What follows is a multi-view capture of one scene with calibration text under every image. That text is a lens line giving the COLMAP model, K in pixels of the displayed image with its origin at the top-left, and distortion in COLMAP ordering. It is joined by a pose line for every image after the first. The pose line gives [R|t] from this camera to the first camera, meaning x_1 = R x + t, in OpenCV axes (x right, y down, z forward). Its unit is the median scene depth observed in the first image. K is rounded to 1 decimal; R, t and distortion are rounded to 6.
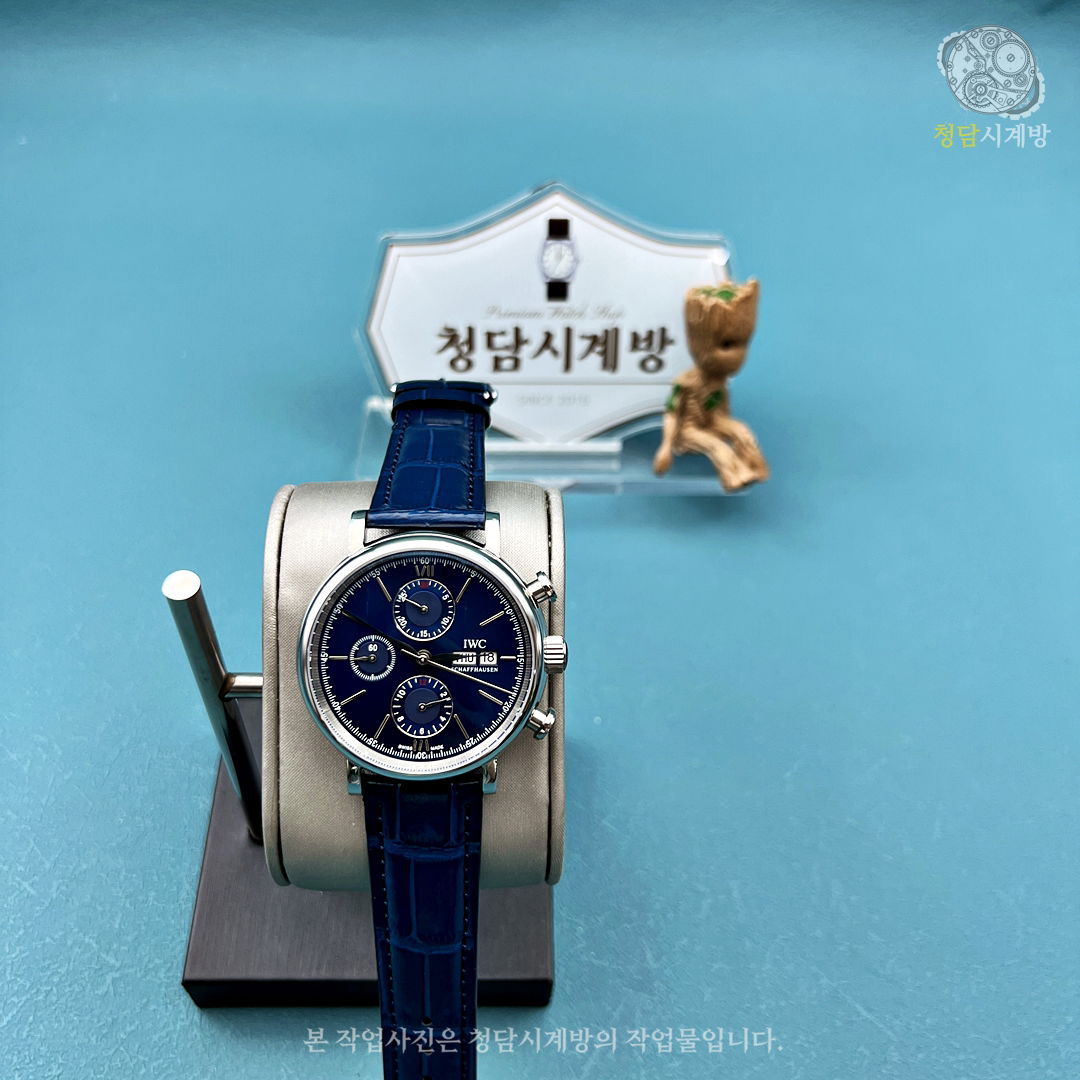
lens RADIAL K [[1144.0, 0, 542.2], [0, 1144.0, 524.5], [0, 0, 1]] dist [0.119394, -0.210783]
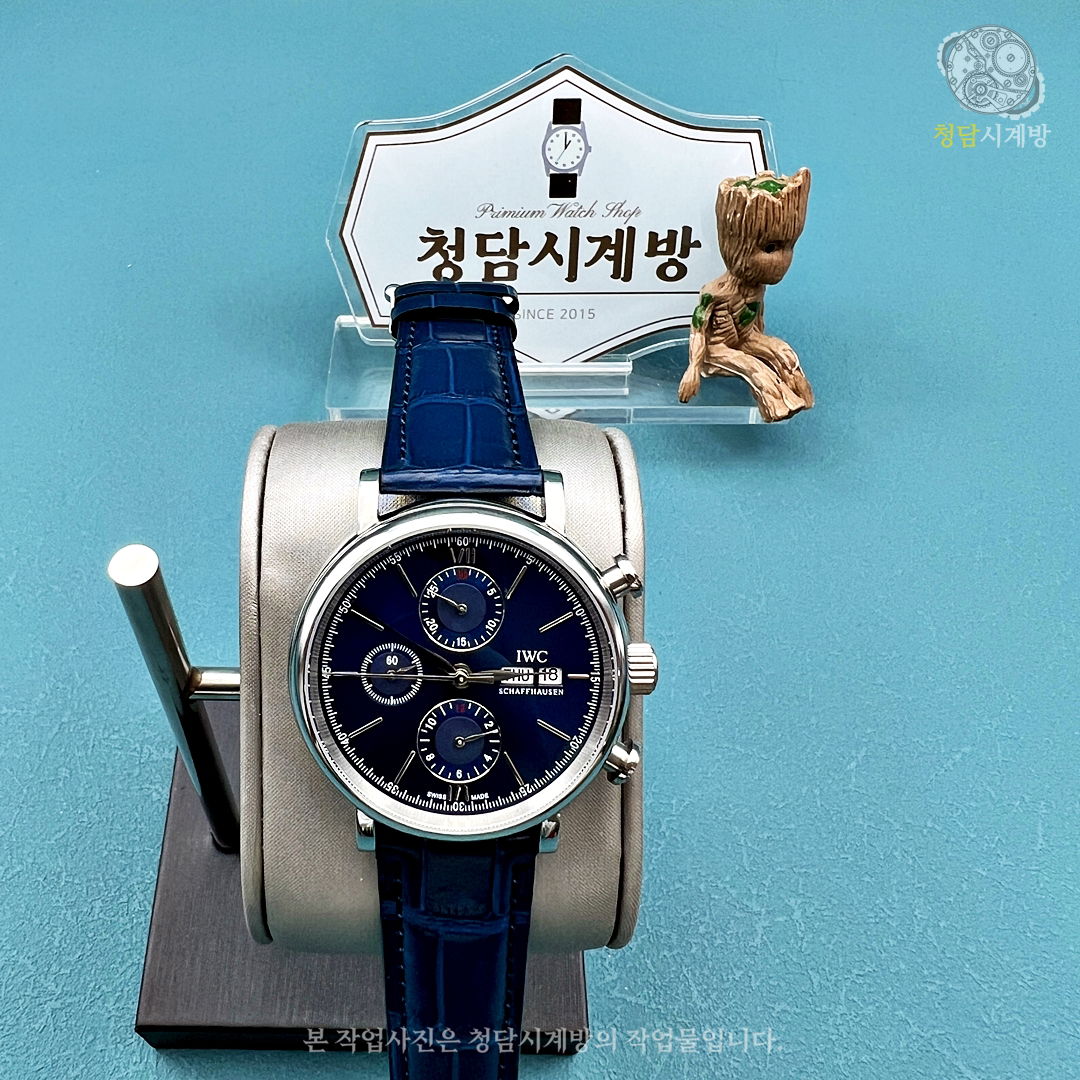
lens RADIAL K [[1122.3, 0, 407.5], [0, 1122.3, 466.1], [0, 0, 1]] dist [-0.010022, 0.009722]
pose [[0.998356, 0.001310, -0.057299, -0.094737], [0.000318, 0.999596, 0.028404, -0.034923], [0.057313, -0.028376, 0.997953, 0.287816]]
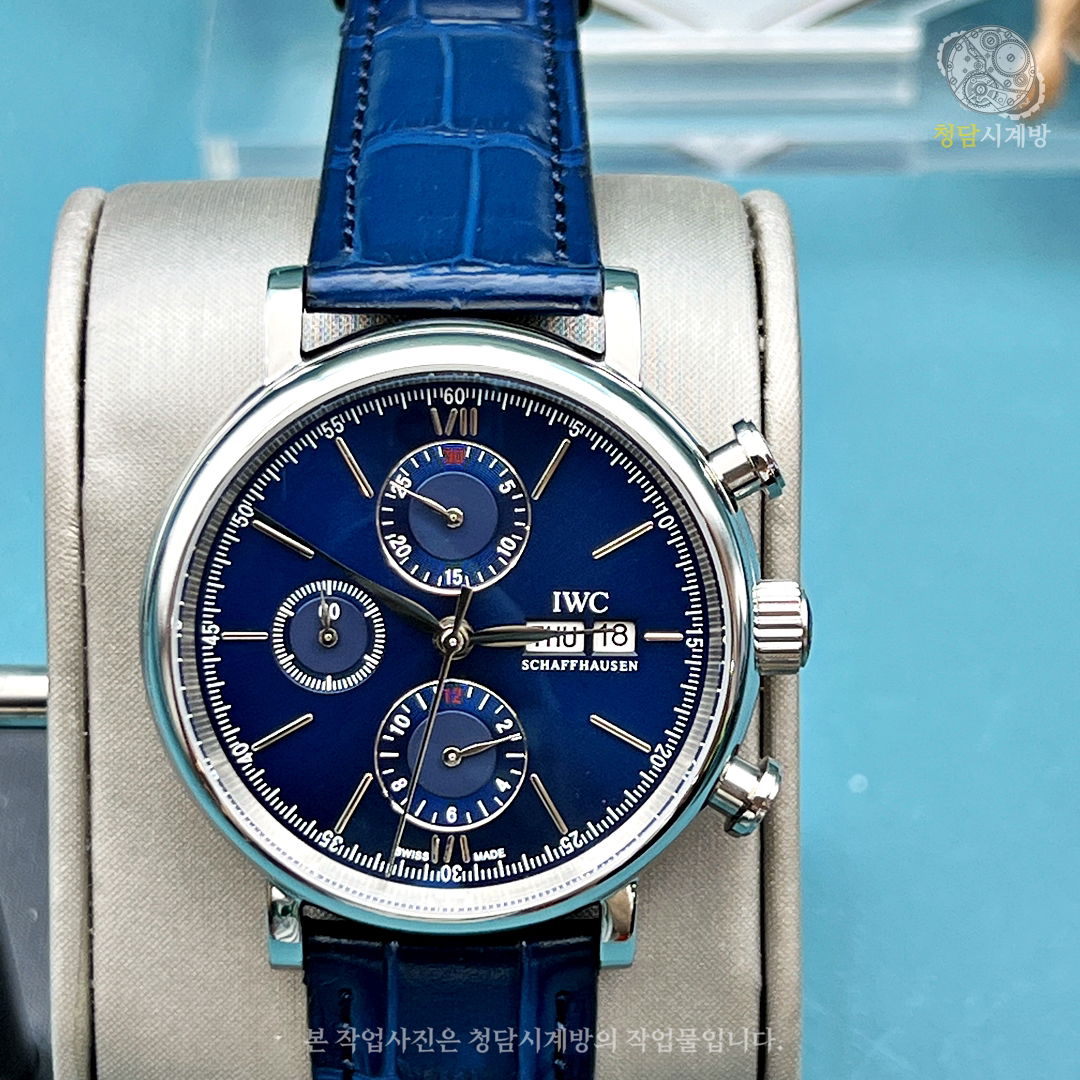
lens RADIAL K [[3358.5, 0, 500.7], [0, 3358.5, 499.7], [0, 0, 1]] dist [0.159594, 1.811714]
pose [[0.999162, -0.002026, -0.040887, -0.037689], [0.006000, 0.995238, 0.097293, -0.045237], [0.040495, -0.097456, 0.994416, -0.164958]]
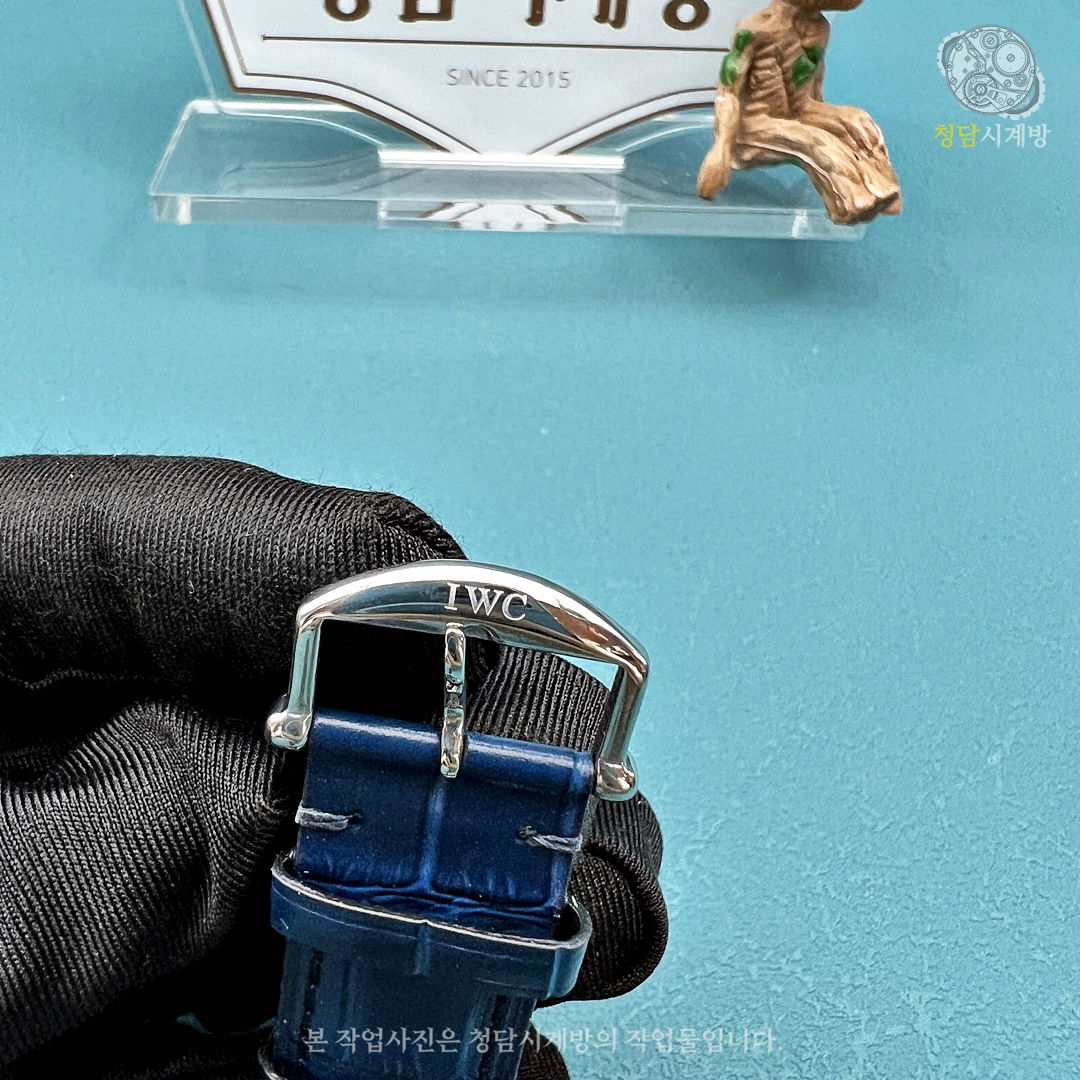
lens RADIAL K [[1121.0, 0, 404.0], [0, 1121.0, 474.7], [0, 0, 1]] dist [-0.010924, 0.004625]
pose [[0.999633, 0.020326, -0.017909, -0.051277], [-0.020065, 0.999691, 0.014645, 0.146128], [0.018202, -0.014280, 0.999732, 0.817889]]
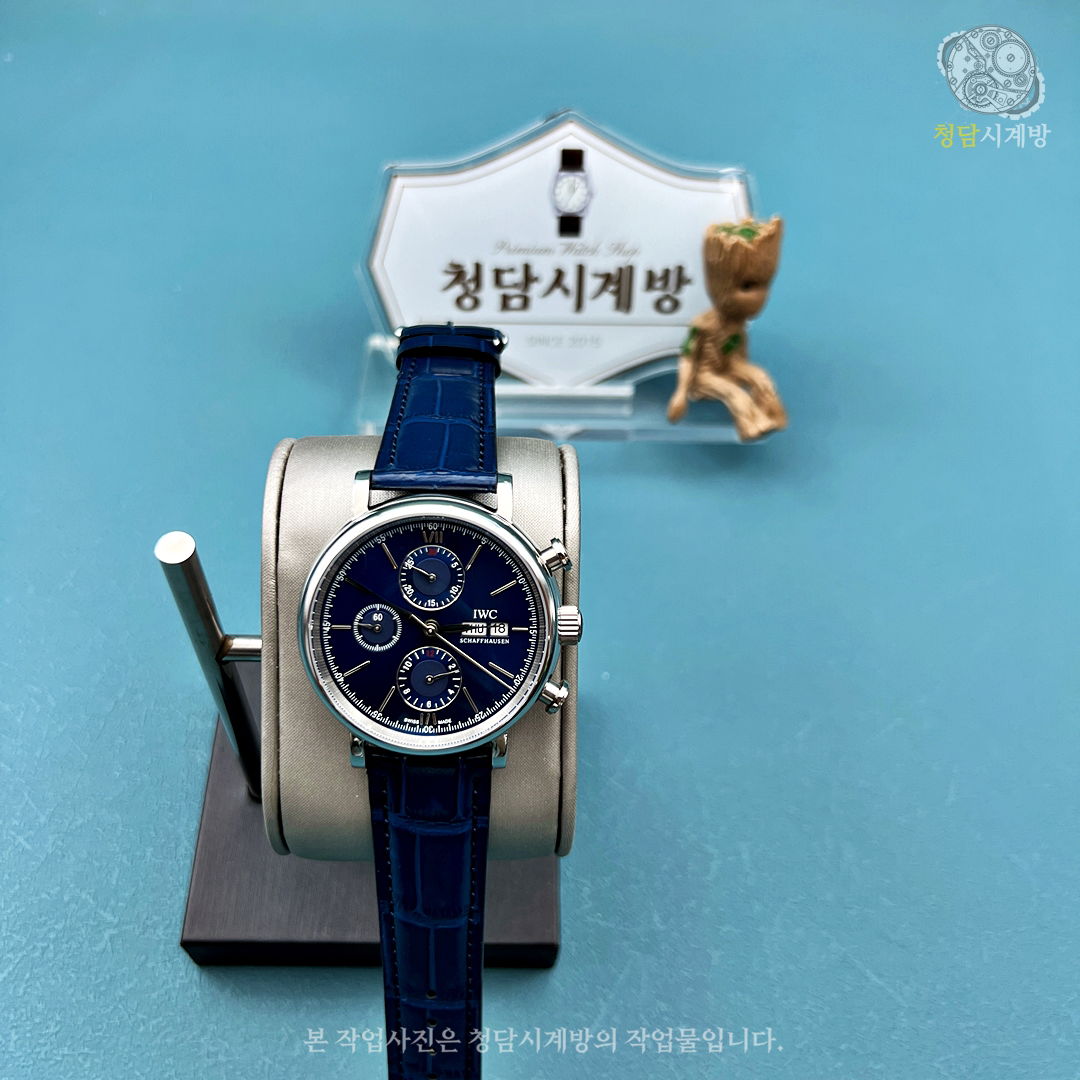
lens RADIAL K [[1154.0, 0, 541.1], [0, 1154.0, 522.2], [0, 0, 1]] dist [0.103379, -0.210169]
pose [[0.999930, 0.011826, -0.000170, -0.012943], [-0.011794, 0.998108, 0.060343, -0.029283], [0.000883, -0.060337, 0.998178, 0.050060]]
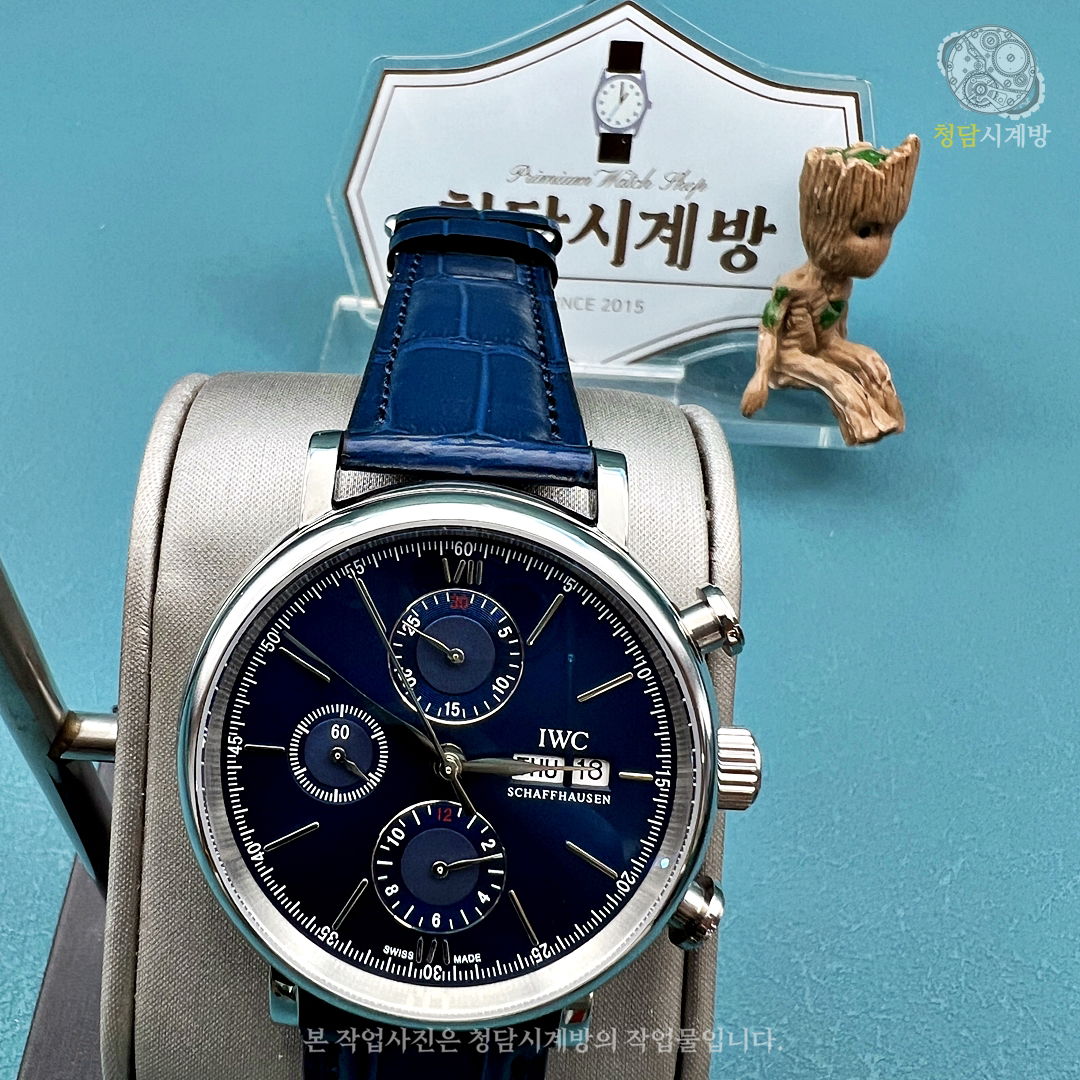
lens RADIAL K [[1118.8, 0, 408.7], [0, 1118.8, 472.0], [0, 0, 1]] dist [-0.009326, 0.003078]
pose [[0.995725, 0.059086, -0.070993, -0.092499], [-0.059027, 0.998252, 0.002936, 0.001318], [0.071043, 0.001267, 0.997472, 0.544653]]
